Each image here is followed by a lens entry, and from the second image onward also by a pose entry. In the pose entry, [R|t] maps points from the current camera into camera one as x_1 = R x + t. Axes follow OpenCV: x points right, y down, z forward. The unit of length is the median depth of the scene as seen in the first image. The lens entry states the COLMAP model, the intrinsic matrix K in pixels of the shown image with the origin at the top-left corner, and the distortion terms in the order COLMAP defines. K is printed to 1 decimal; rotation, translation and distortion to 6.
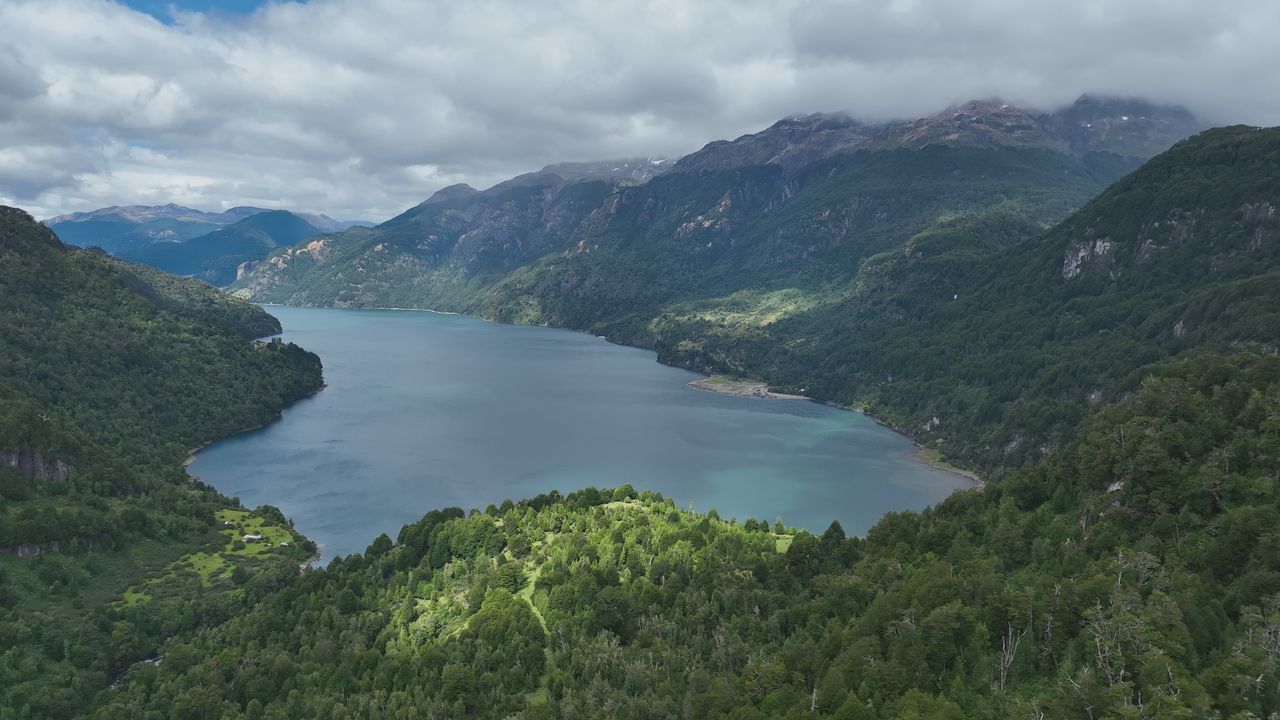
lens RADIAL K [[899.3, 0, 638.6], [0, 899.3, 356.4], [0, 0, 1]] dist [0.000535, 0.012261]
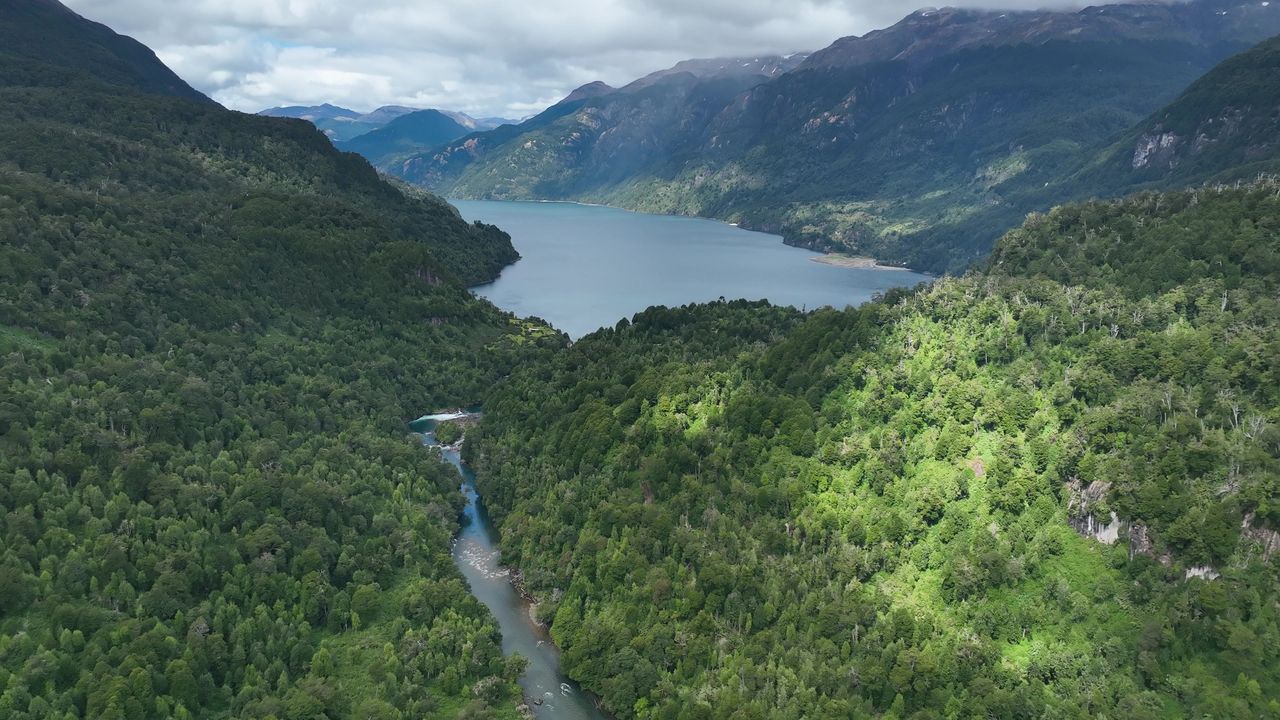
lens RADIAL K [[899.3, 0, 638.9], [0, 899.3, 355.6], [0, 0, 1]] dist [0.000535, 0.012261]
pose [[0.990757, 0.021500, -0.133932, -0.006294], [-0.006190, 0.993497, 0.113692, 0.021710], [0.135505, -0.111812, 0.984447, -0.215955]]
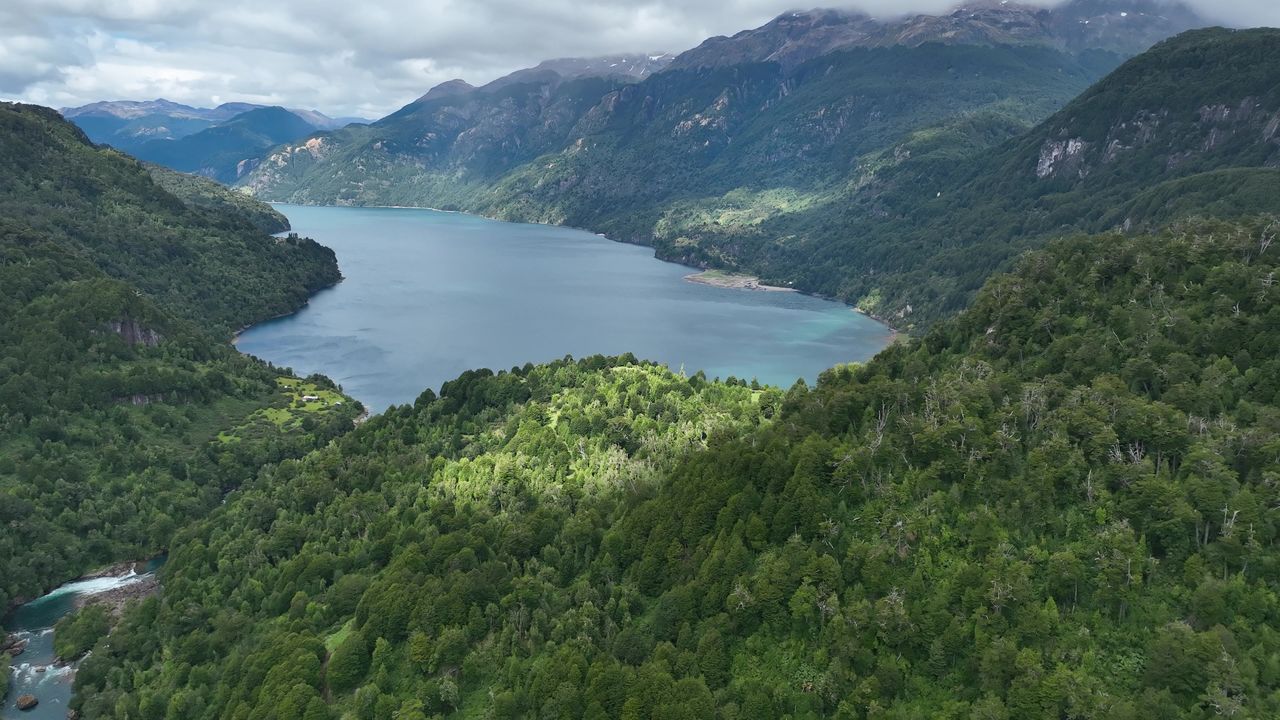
lens RADIAL K [[899.3, 0, 638.9], [0, 899.3, 356.2], [0, 0, 1]] dist [0.000535, 0.012261]
pose [[0.999994, 0.001007, 0.003231, -0.001143], [-0.001355, 0.993971, 0.109631, 0.006142], [-0.003101, -0.109634, 0.993967, -0.060125]]
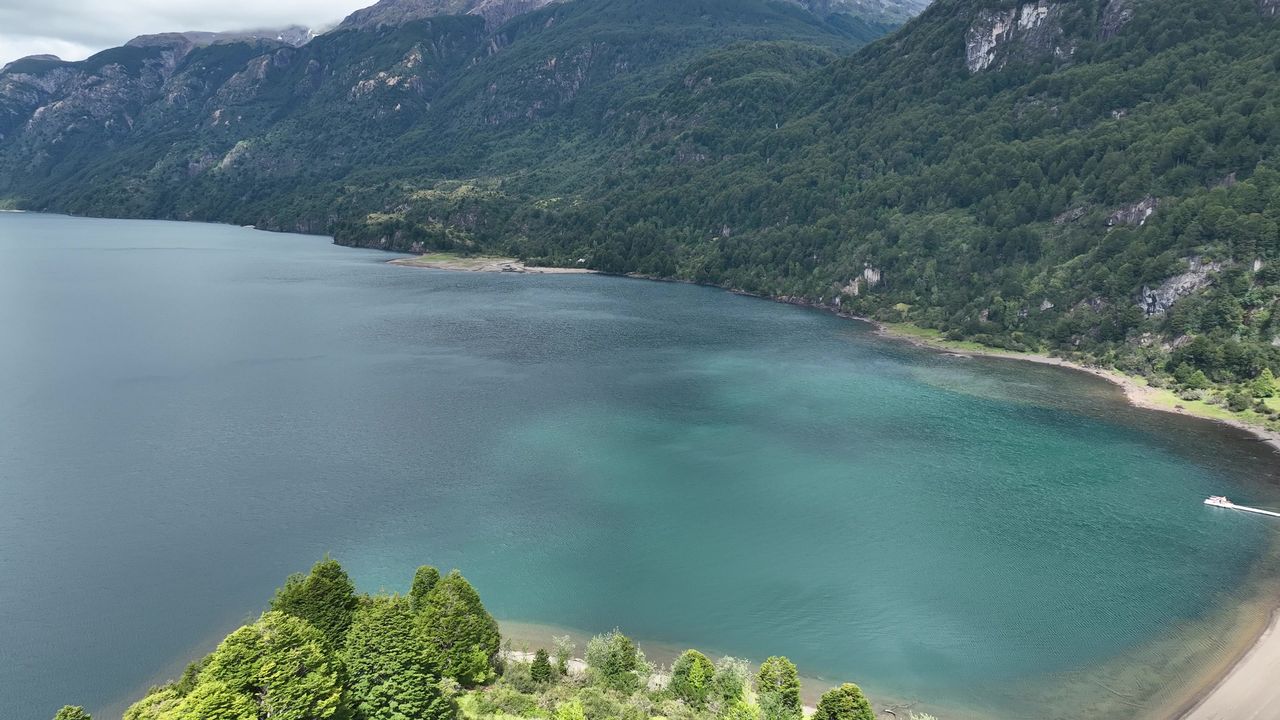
lens RADIAL K [[899.3, 0, 642.8], [0, 899.3, 357.7], [0, 0, 1]] dist [0.000535, 0.012261]
pose [[0.939382, -0.062332, 0.337158, 0.006456], [0.034276, 0.995483, 0.088539, 0.043579], [-0.341154, -0.071615, 0.937275, 0.338527]]
